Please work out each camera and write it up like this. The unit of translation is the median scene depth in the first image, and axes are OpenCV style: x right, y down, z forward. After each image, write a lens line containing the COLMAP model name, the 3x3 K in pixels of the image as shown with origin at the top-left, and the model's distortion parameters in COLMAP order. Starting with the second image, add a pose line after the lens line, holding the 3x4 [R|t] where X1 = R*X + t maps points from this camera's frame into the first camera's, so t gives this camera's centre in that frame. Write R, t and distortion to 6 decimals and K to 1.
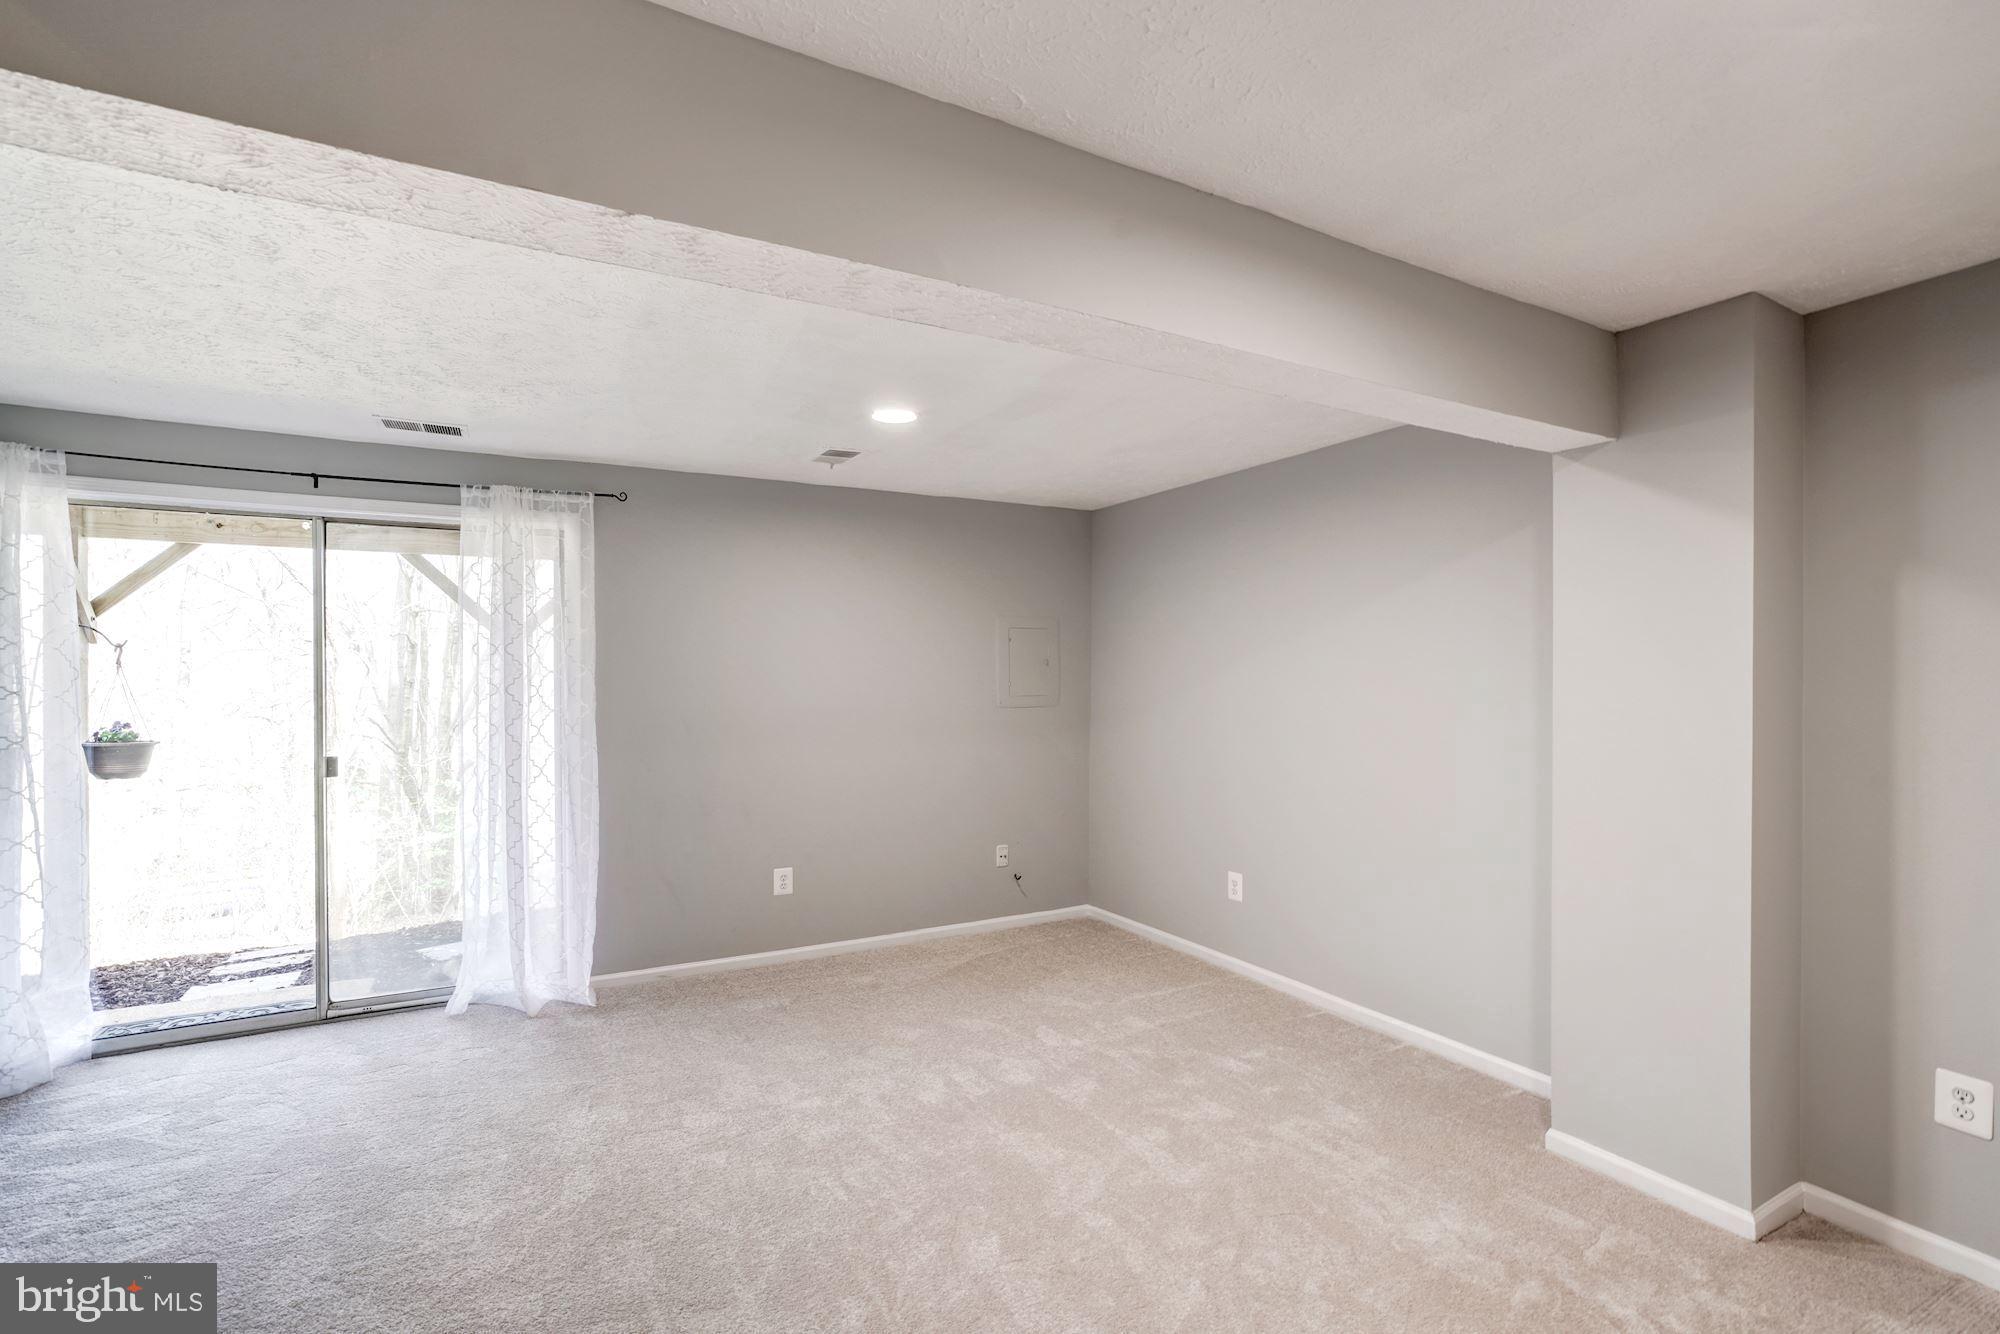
lens RADIAL K [[932.0, 0, 1004.5], [0, 932.0, 671.8], [0, 0, 1]] dist [-0.032894, 0.015042]
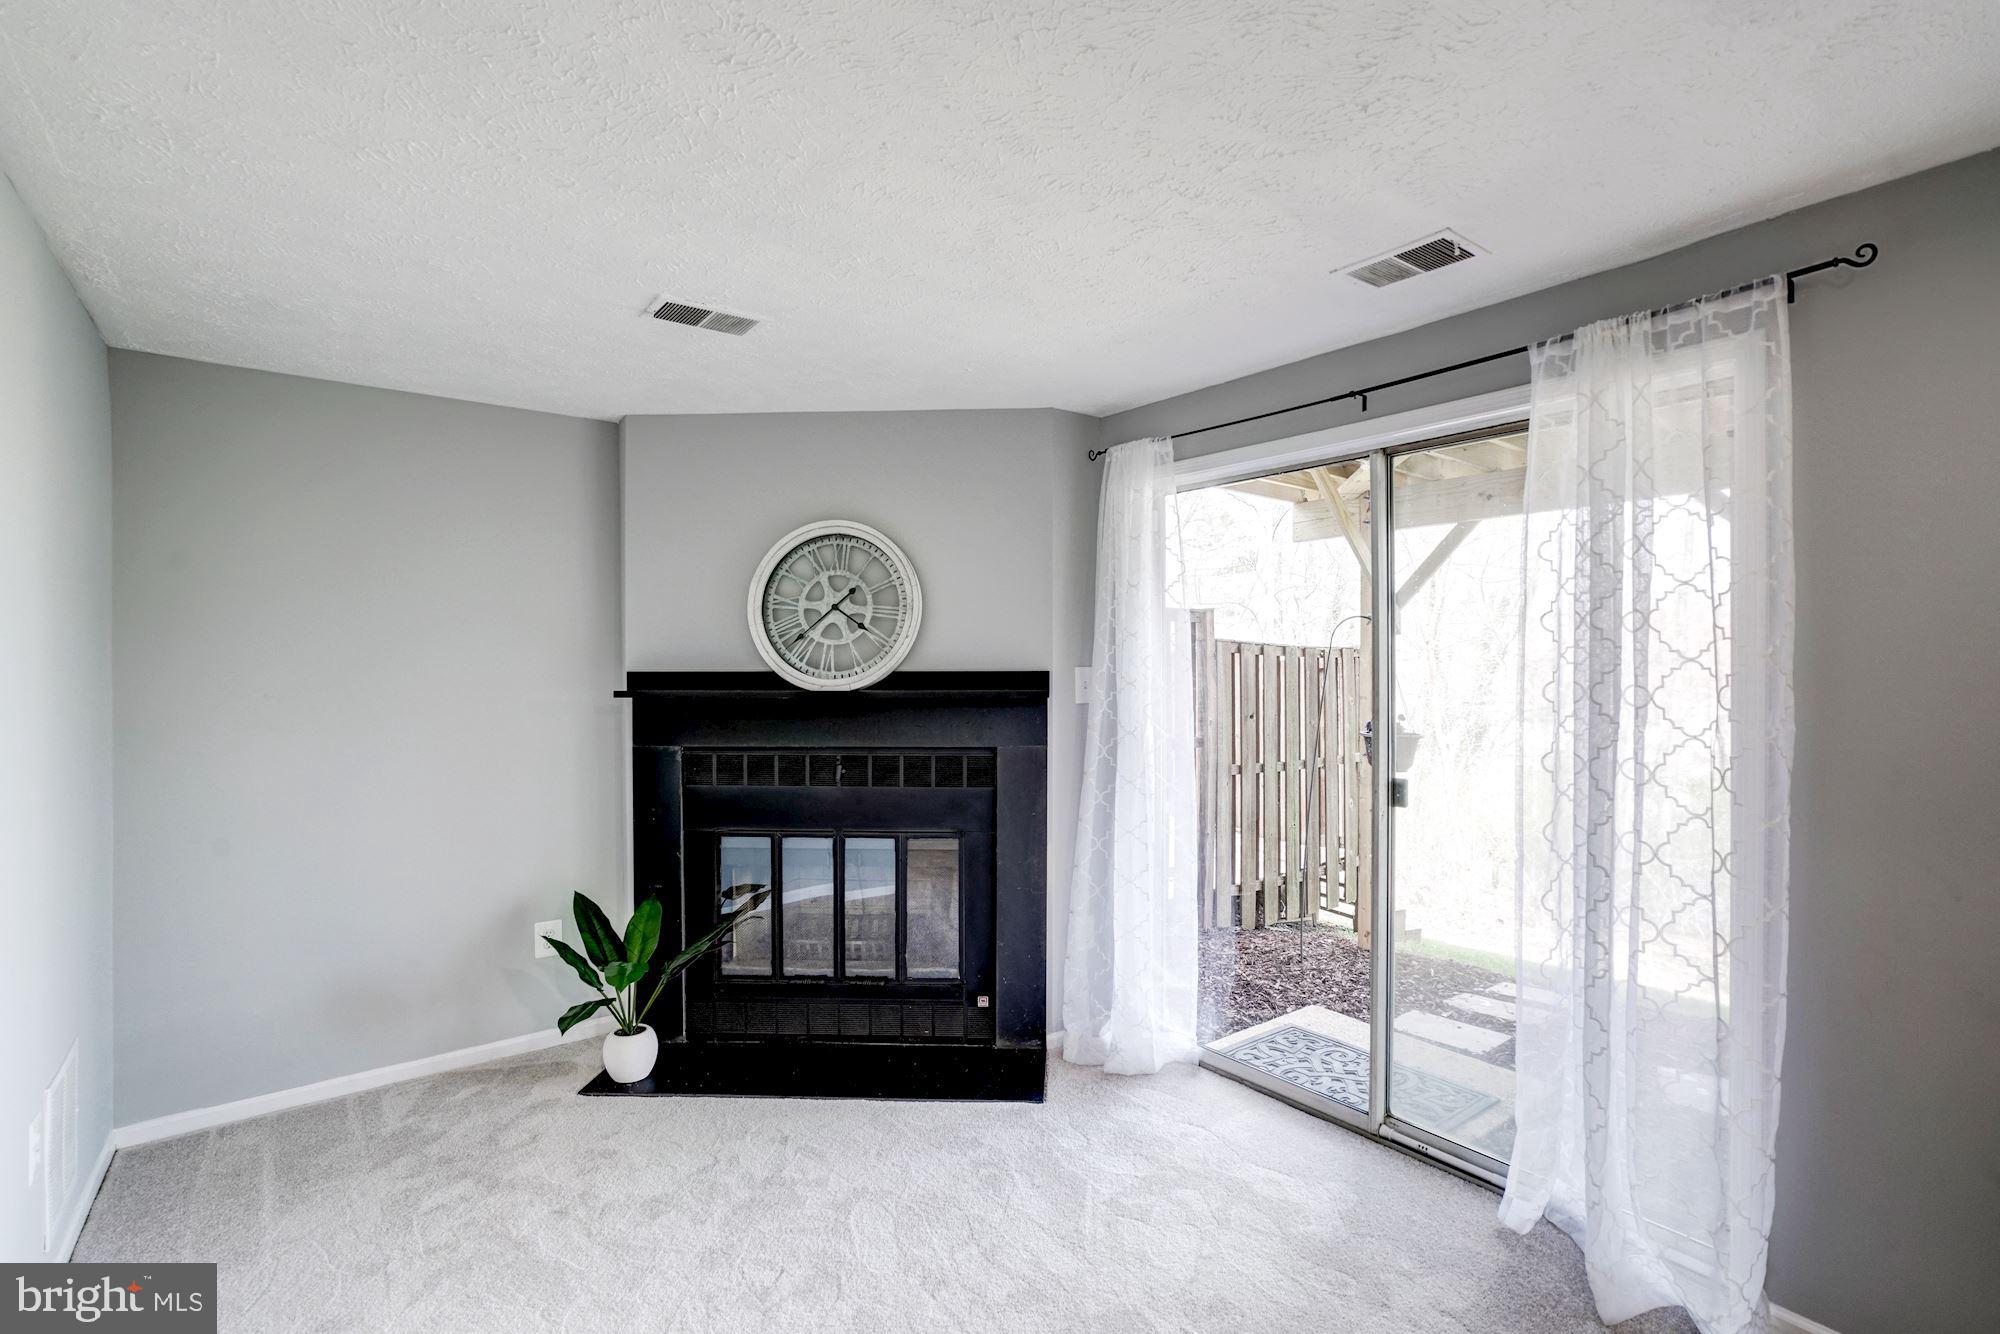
lens RADIAL K [[932.0, 0, 1059.7], [0, 932.0, 671.9], [0, 0, 1]] dist [-0.032894, 0.015042]
pose [[0.168315, 0.010404, -0.985678, -0.055927], [0.002007, 0.999939, 0.010897, -0.001066], [0.985731, -0.003813, 0.168283, 0.597546]]
